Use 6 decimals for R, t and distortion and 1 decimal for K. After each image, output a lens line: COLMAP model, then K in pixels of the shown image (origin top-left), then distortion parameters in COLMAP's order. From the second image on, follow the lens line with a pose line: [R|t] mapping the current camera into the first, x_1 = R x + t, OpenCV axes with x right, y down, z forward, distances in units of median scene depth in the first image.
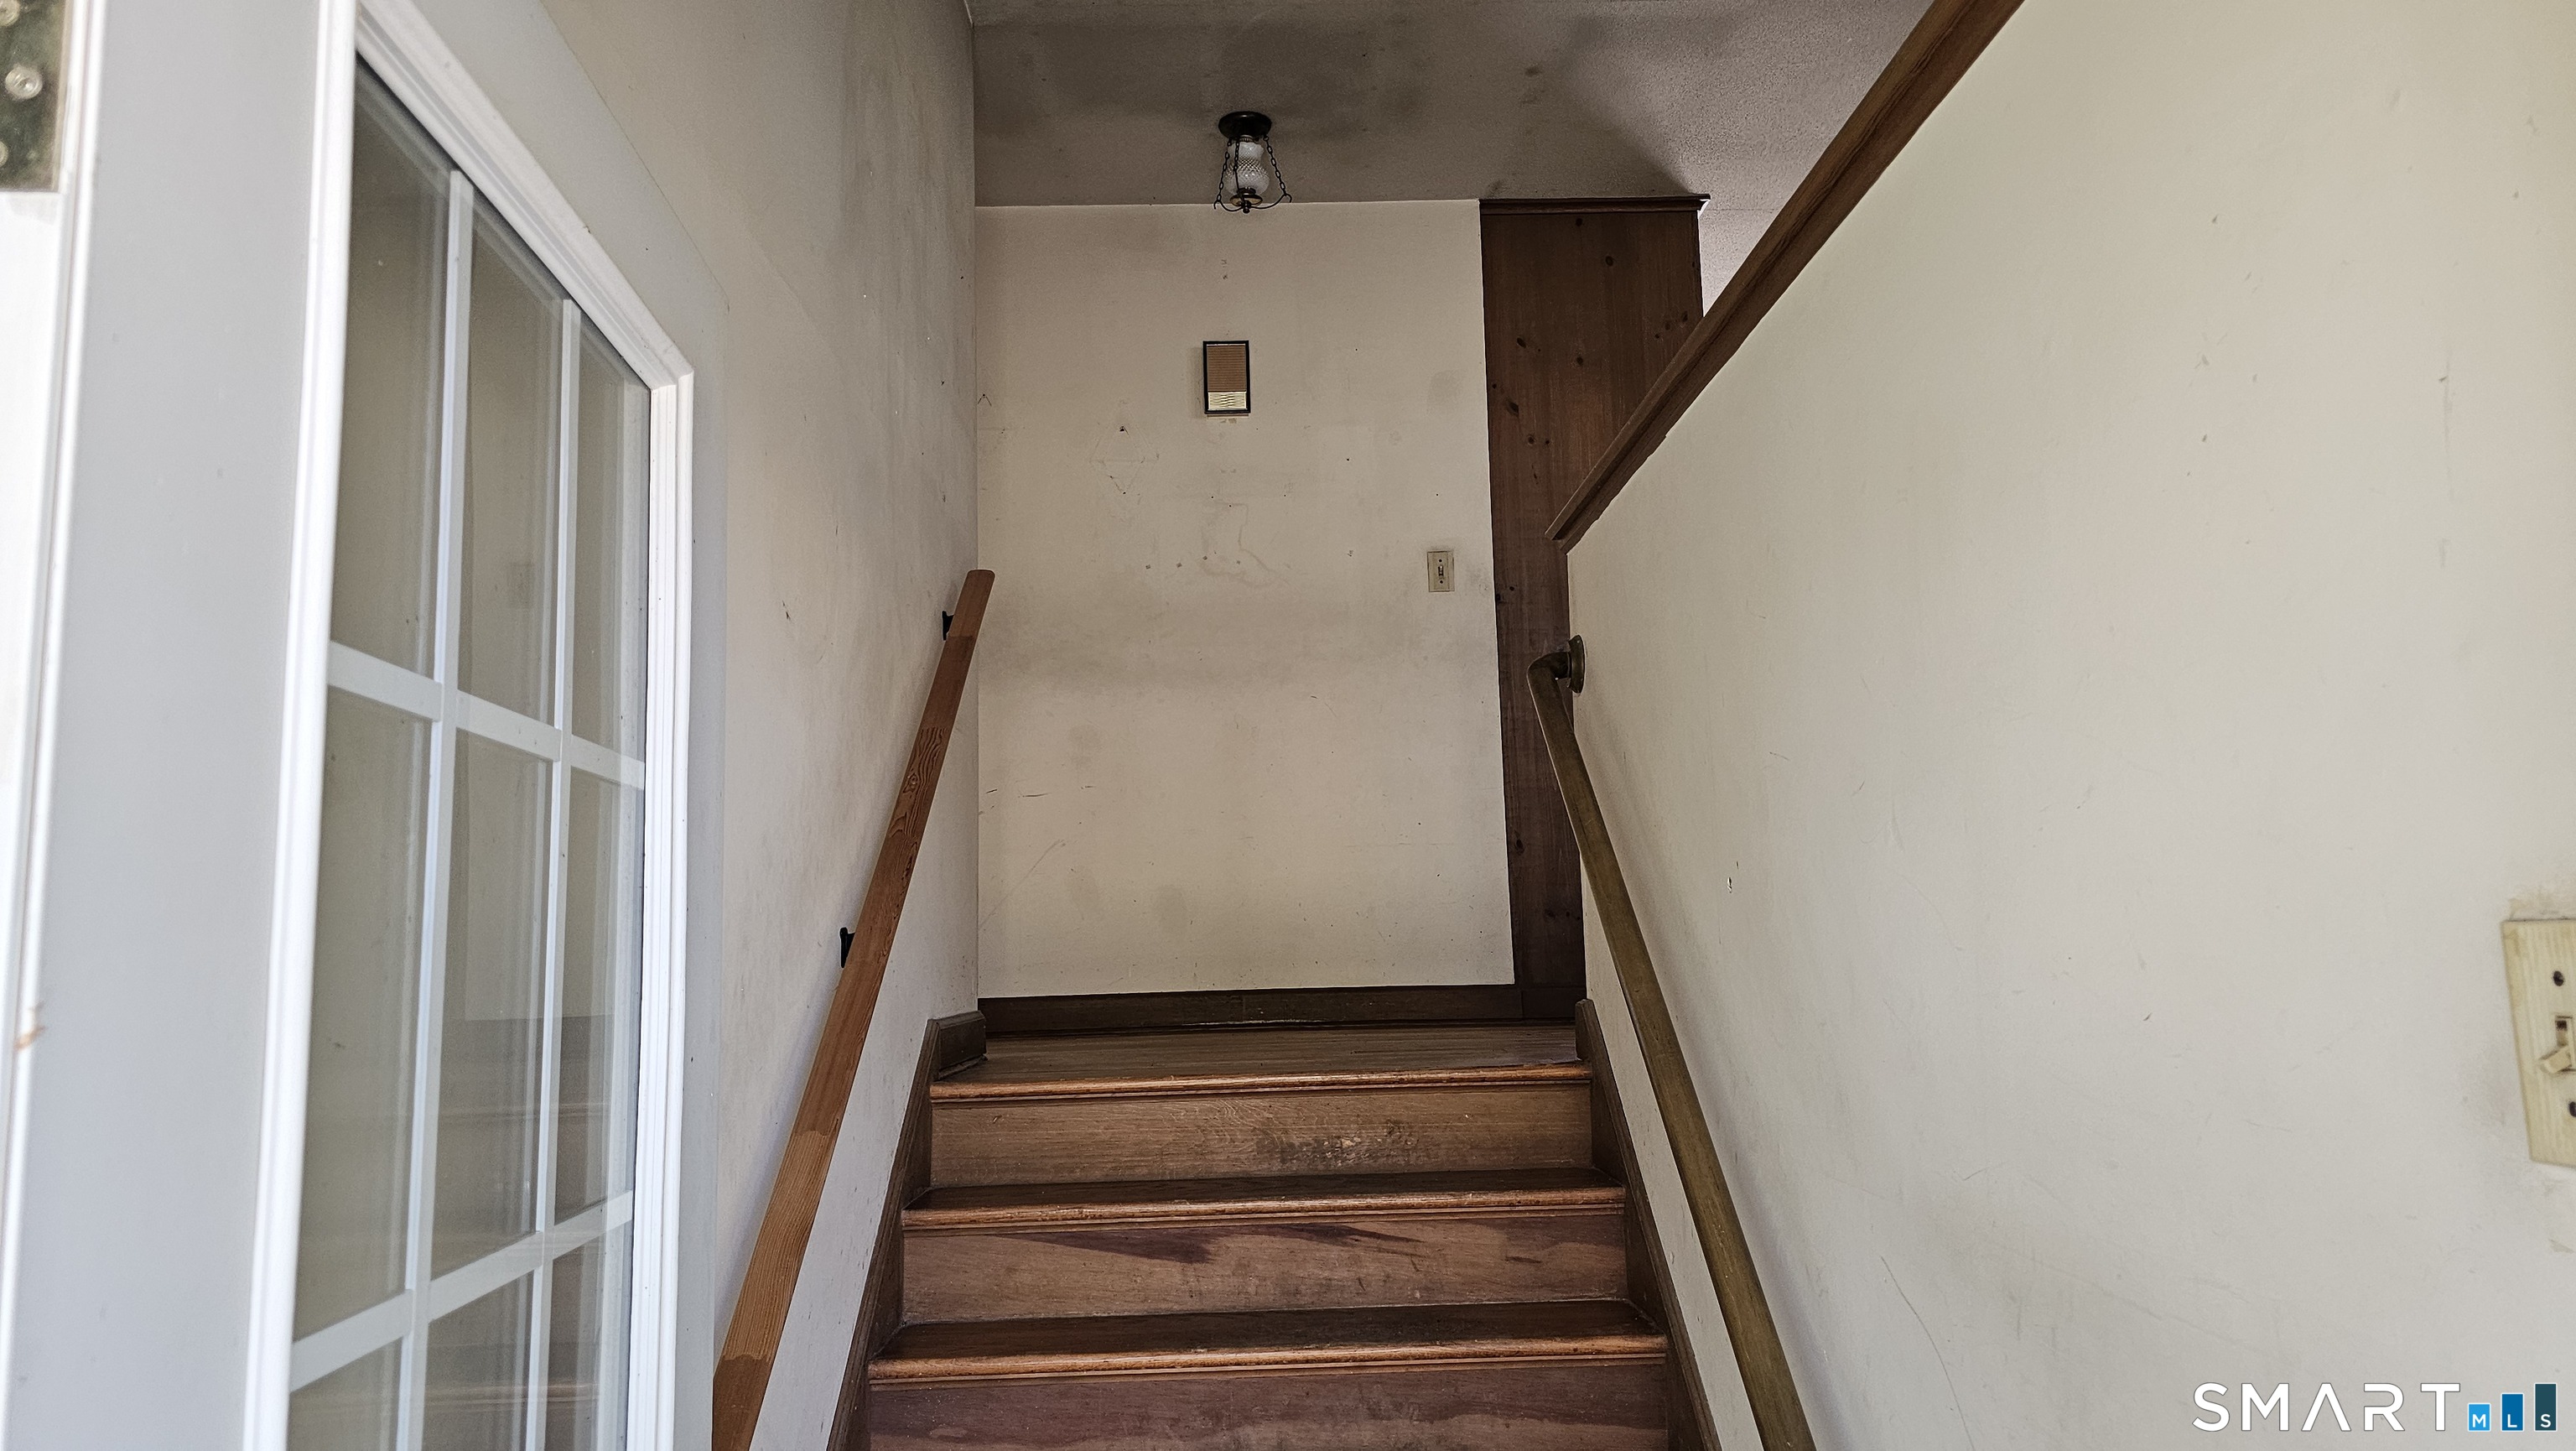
lens RADIAL K [[1762.9, 0, 1273.3], [0, 1762.9, 704.7], [0, 0, 1]] dist [0.095753, -0.000291]
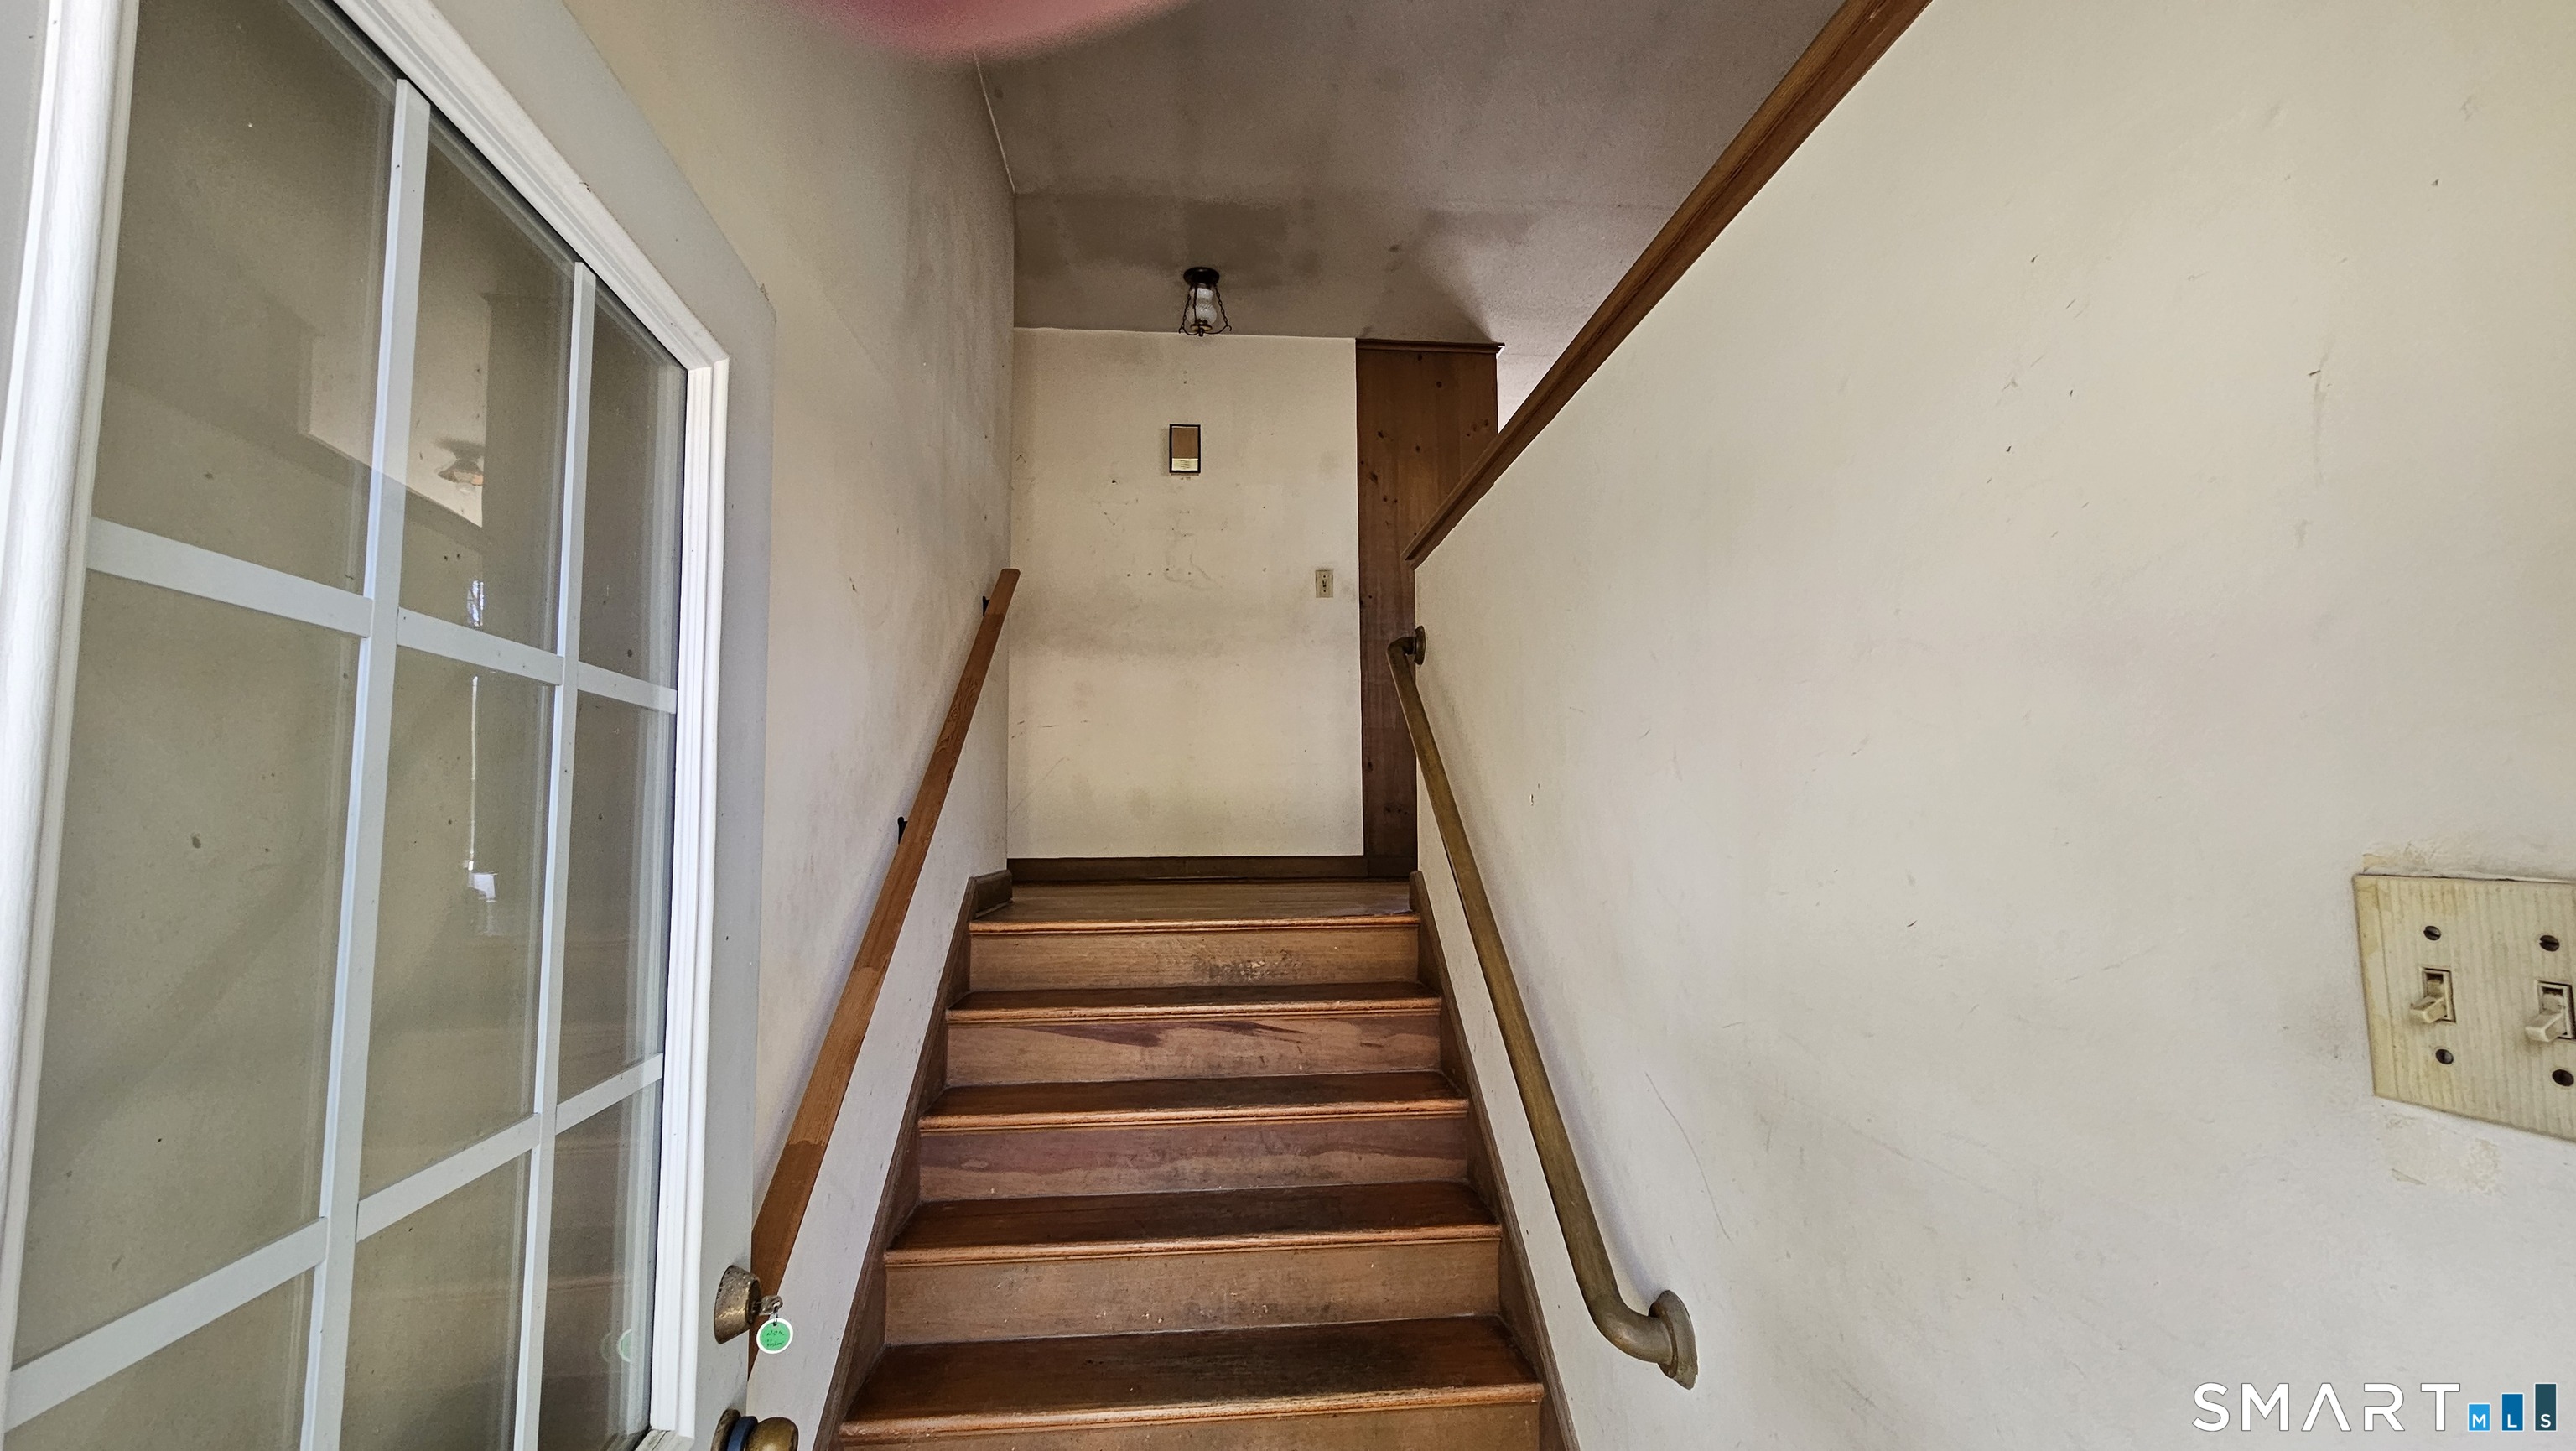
lens RADIAL K [[1056.8, 0, 1277.2], [0, 1056.8, 730.7], [0, 0, 1]] dist [-0.003008, -0.000262]
pose [[0.997571, 0.023357, 0.065631, -0.002543], [-0.026801, 0.998283, 0.052089, 0.005892], [-0.064302, -0.053721, 0.996483, 0.140424]]
